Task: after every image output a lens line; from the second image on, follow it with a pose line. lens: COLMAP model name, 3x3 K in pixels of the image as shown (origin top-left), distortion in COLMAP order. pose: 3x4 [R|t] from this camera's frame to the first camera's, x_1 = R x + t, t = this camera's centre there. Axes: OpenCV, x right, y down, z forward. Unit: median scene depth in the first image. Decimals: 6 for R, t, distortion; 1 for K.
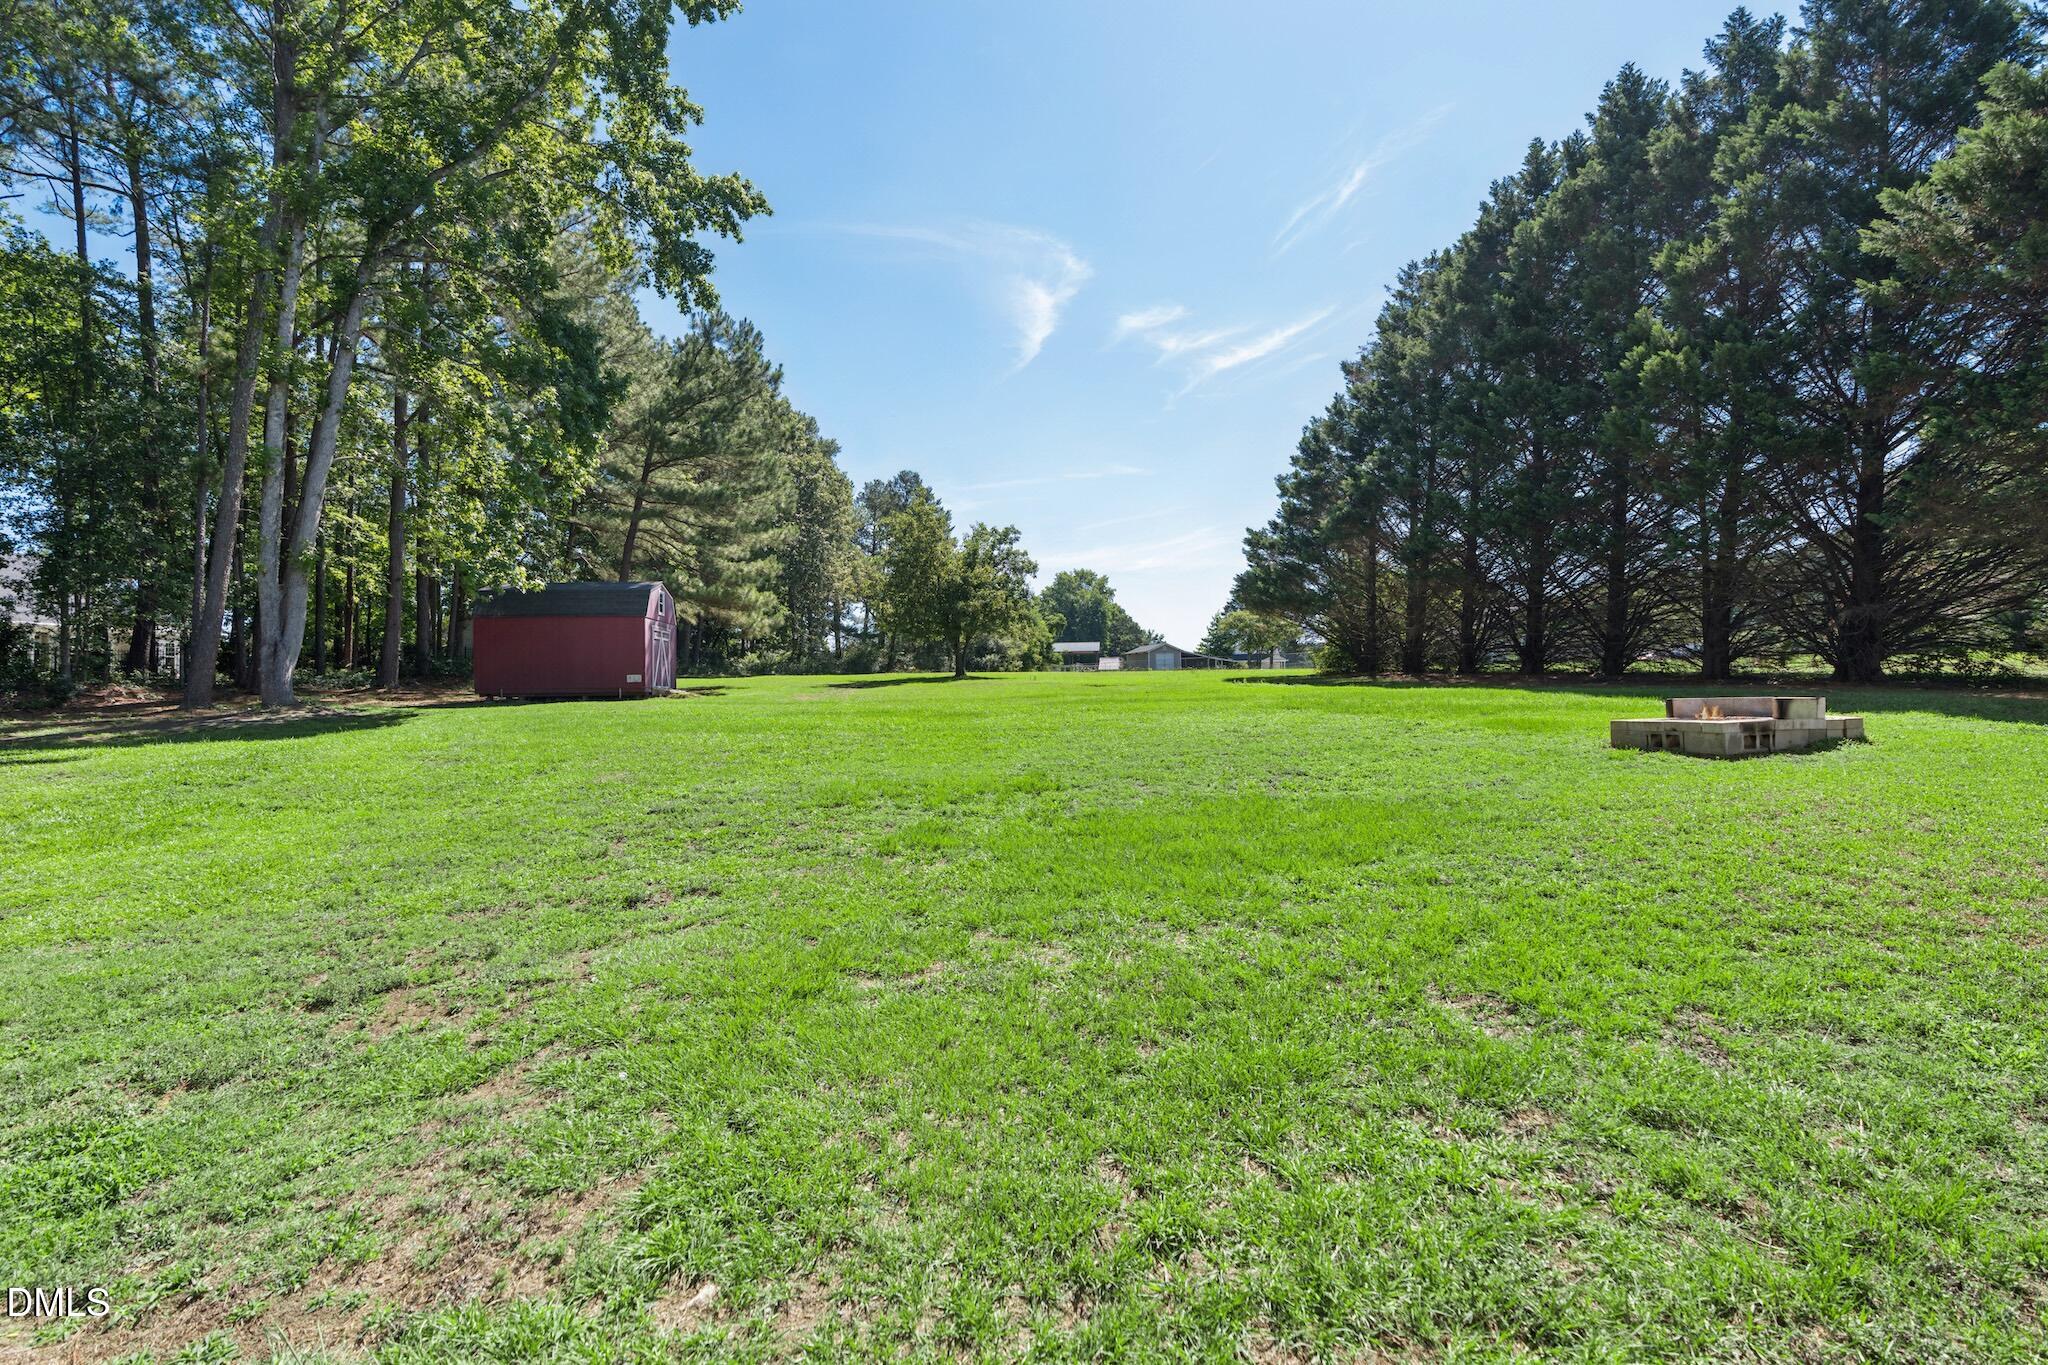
lens RADIAL K [[924.7, 0, 1024.0], [0, 924.7, 682.5], [0, 0, 1]] dist [0.001140, 0.001045]
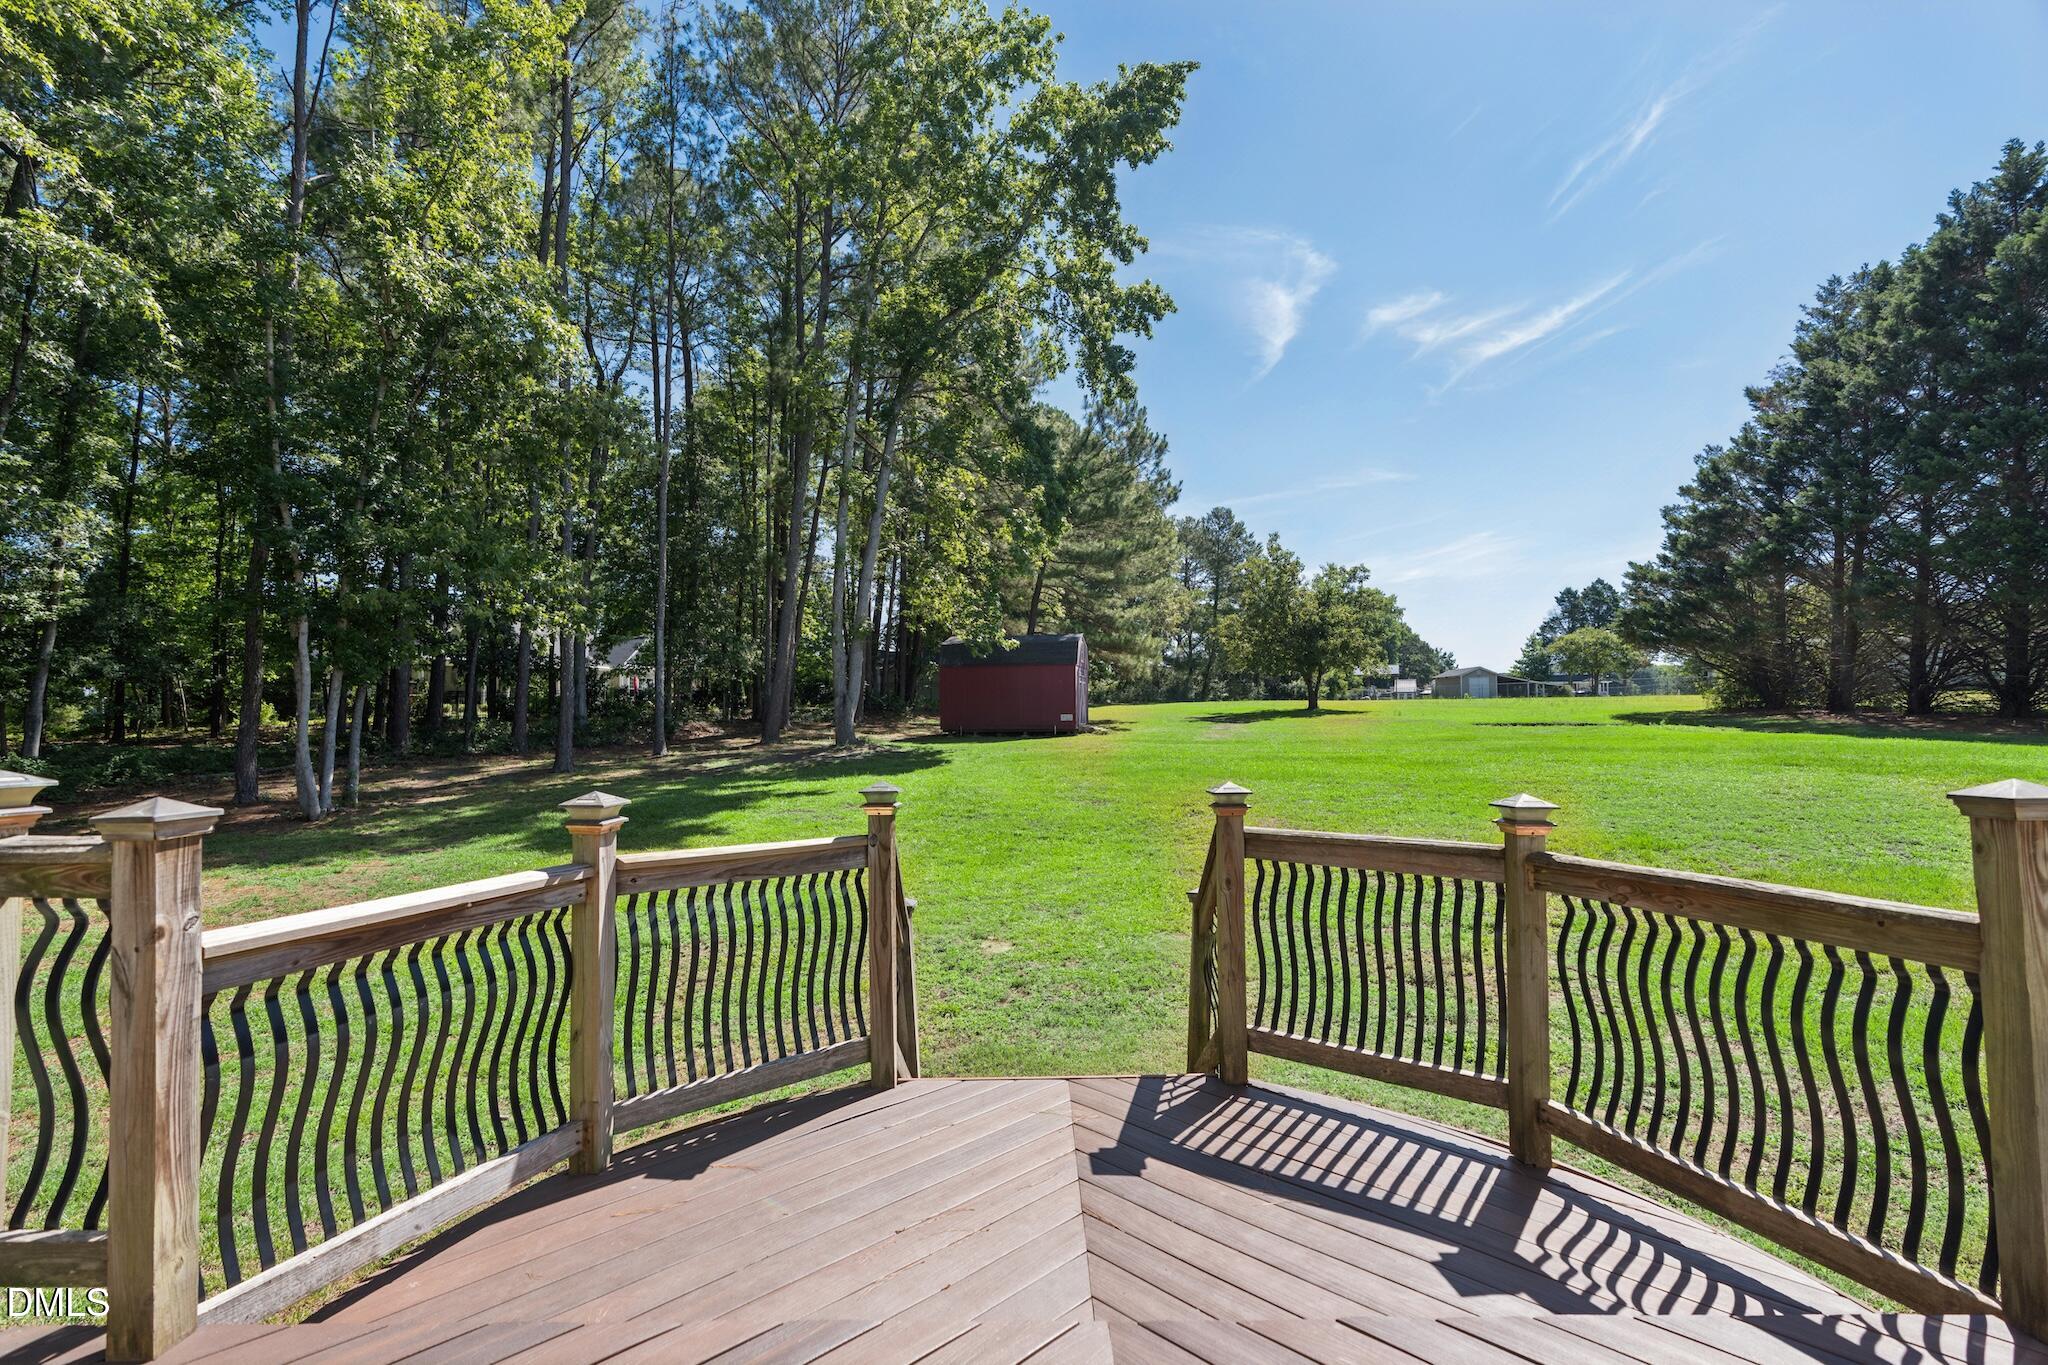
lens RADIAL K [[946.4, 0, 1020.4], [0, 946.4, 662.1], [0, 0, 1]] dist [0.042629, -0.005050]
pose [[0.973480, -0.009071, -0.228593, -0.163804], [0.001209, 0.999404, -0.034510, -0.026861], [0.228770, 0.033318, 0.972910, -0.148026]]
